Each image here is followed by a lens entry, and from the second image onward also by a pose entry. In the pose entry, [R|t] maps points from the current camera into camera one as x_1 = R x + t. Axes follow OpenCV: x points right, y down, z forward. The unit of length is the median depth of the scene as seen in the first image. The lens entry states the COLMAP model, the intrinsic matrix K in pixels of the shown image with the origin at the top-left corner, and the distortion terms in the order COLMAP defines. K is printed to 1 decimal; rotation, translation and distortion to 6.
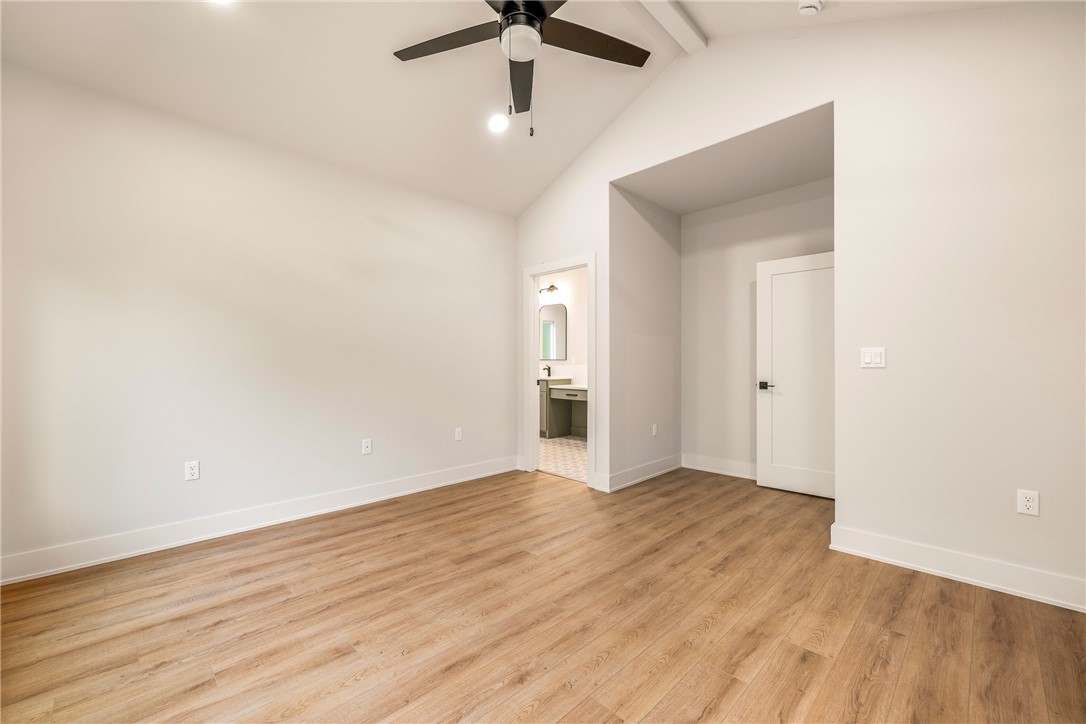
lens RADIAL K [[439.8, 0, 541.5], [0, 439.8, 361.9], [0, 0, 1]] dist [-0.002632, 0.000251]
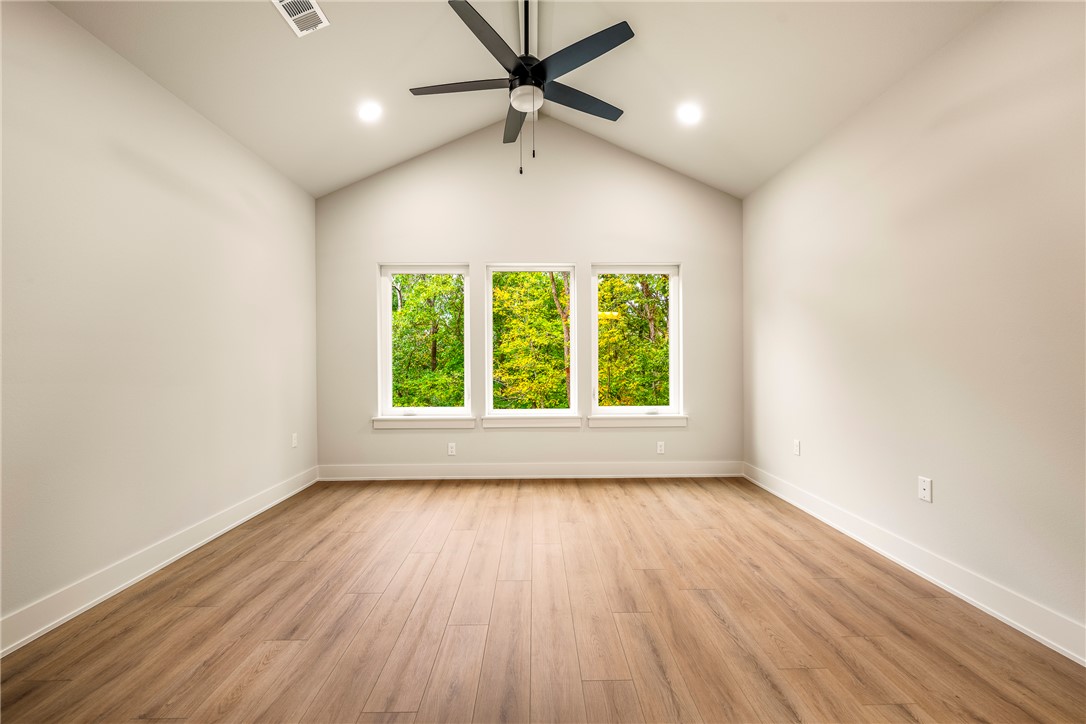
lens RADIAL K [[439.8, 0, 541.5], [0, 439.8, 361.9], [0, 0, 1]] dist [-0.002632, 0.000251]
pose [[-0.689207, 0.005372, -0.724545, 0.639555], [0.007245, 0.999974, 0.000522, 0.003936], [0.724529, -0.004889, -0.689227, 1.465375]]
